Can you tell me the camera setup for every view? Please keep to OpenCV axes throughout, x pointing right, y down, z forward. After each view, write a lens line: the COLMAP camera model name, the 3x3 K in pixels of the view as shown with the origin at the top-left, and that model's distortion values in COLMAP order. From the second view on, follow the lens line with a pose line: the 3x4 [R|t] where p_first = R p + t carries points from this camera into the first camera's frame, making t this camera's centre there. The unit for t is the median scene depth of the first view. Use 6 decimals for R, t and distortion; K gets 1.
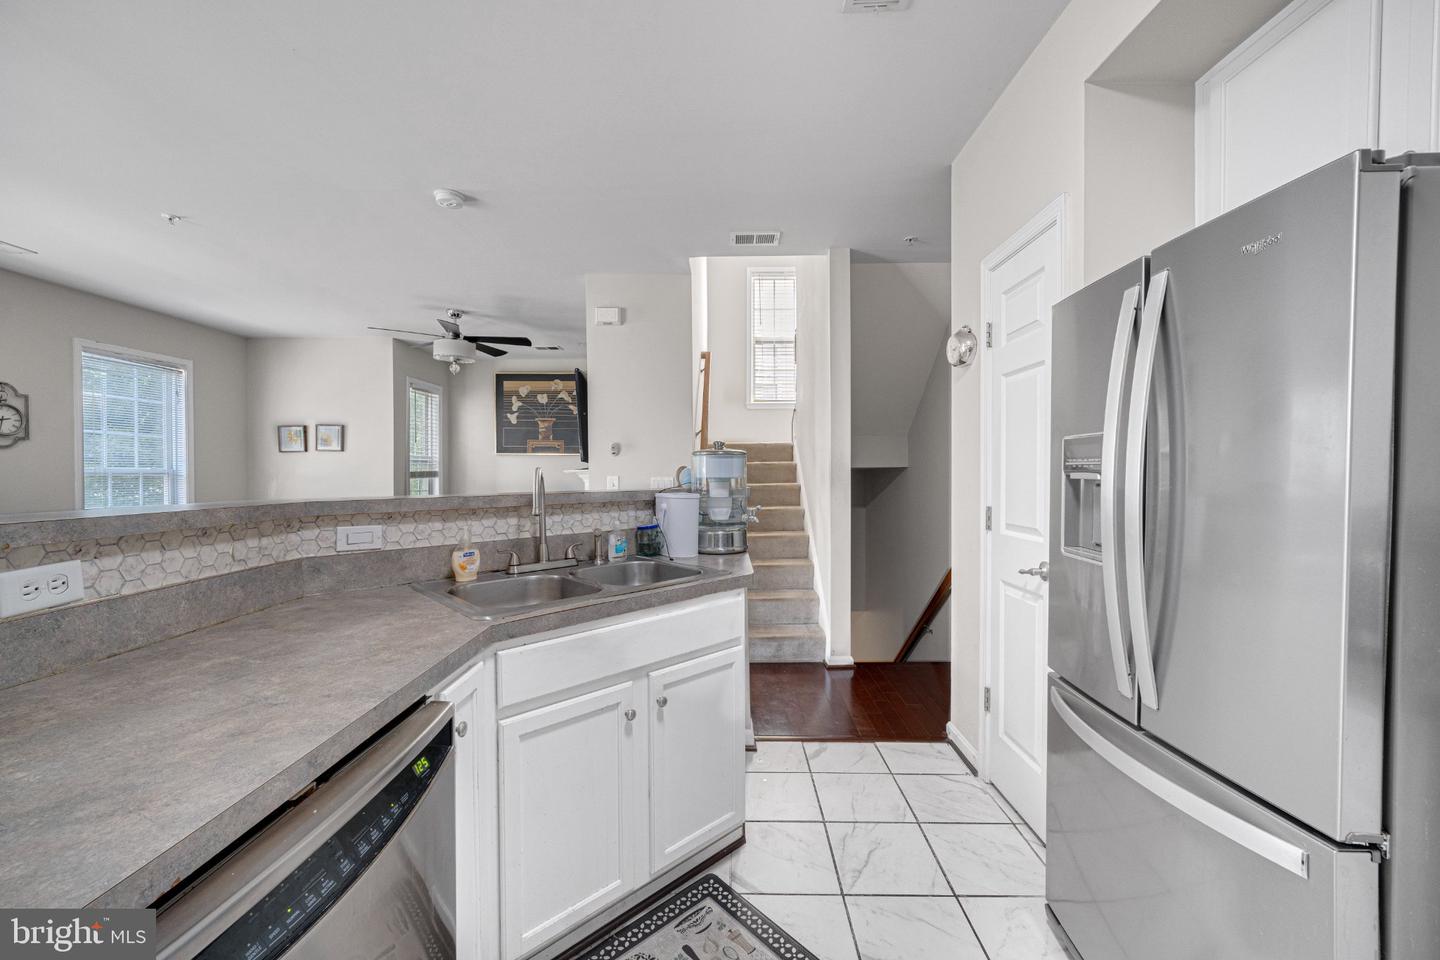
lens RADIAL K [[570.8, 0, 716.5], [0, 570.8, 481.5], [0, 0, 1]] dist [-0.011616, 0.004815]
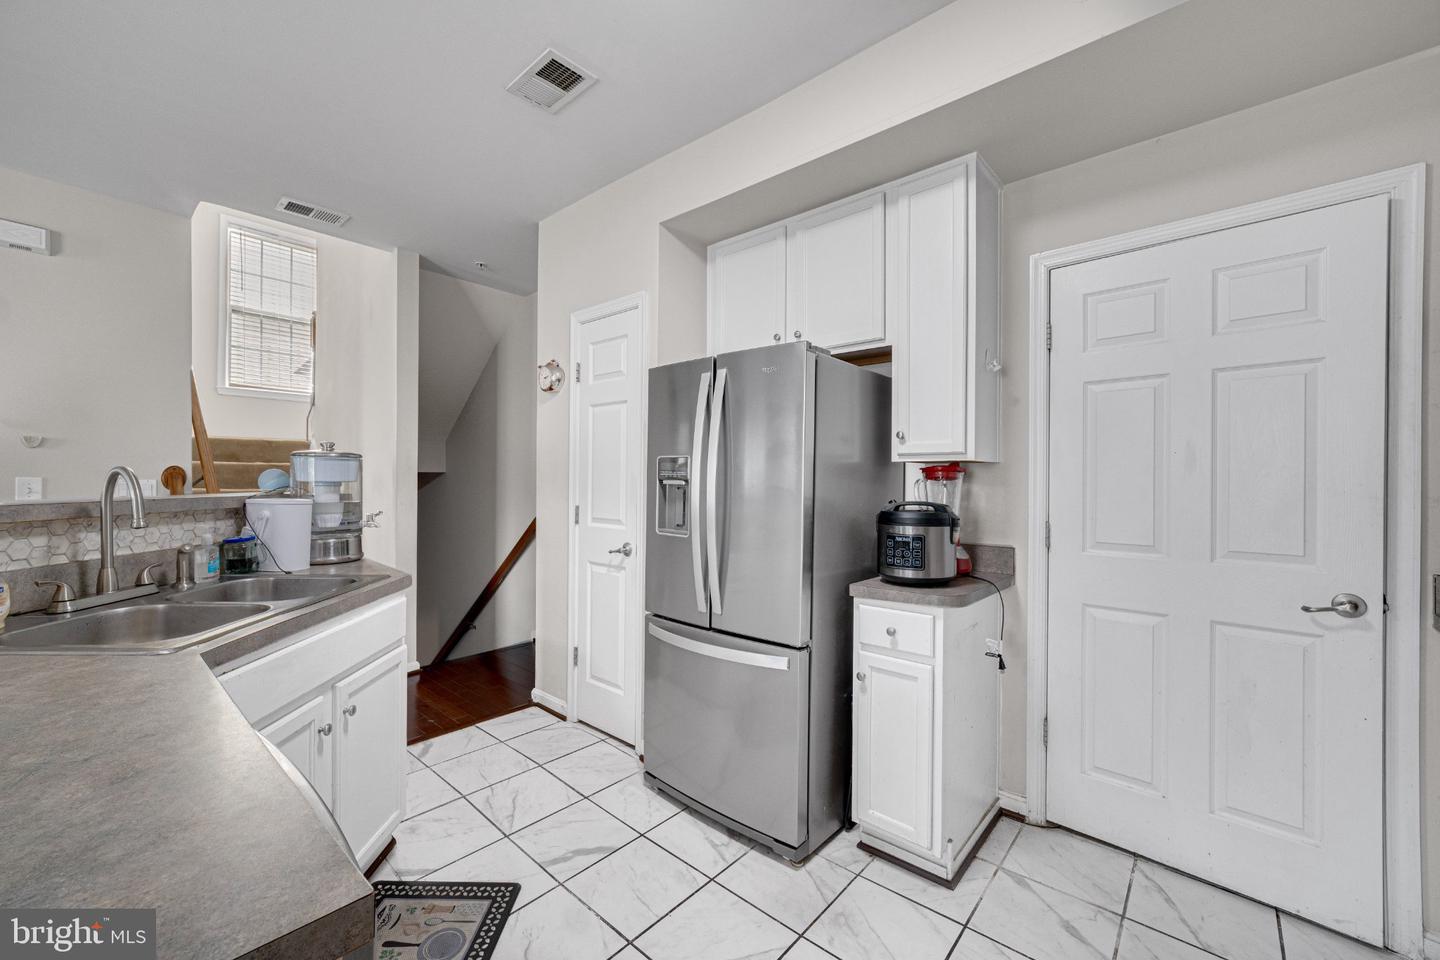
lens RADIAL K [[570.8, 0, 716.5], [0, 570.8, 481.5], [0, 0, 1]] dist [-0.011616, 0.004815]
pose [[0.649660, 0.007542, 0.760188, -0.341563], [-0.000533, 0.999955, -0.009464, 0.002115], [-0.760225, 0.005743, 0.649635, -0.087367]]
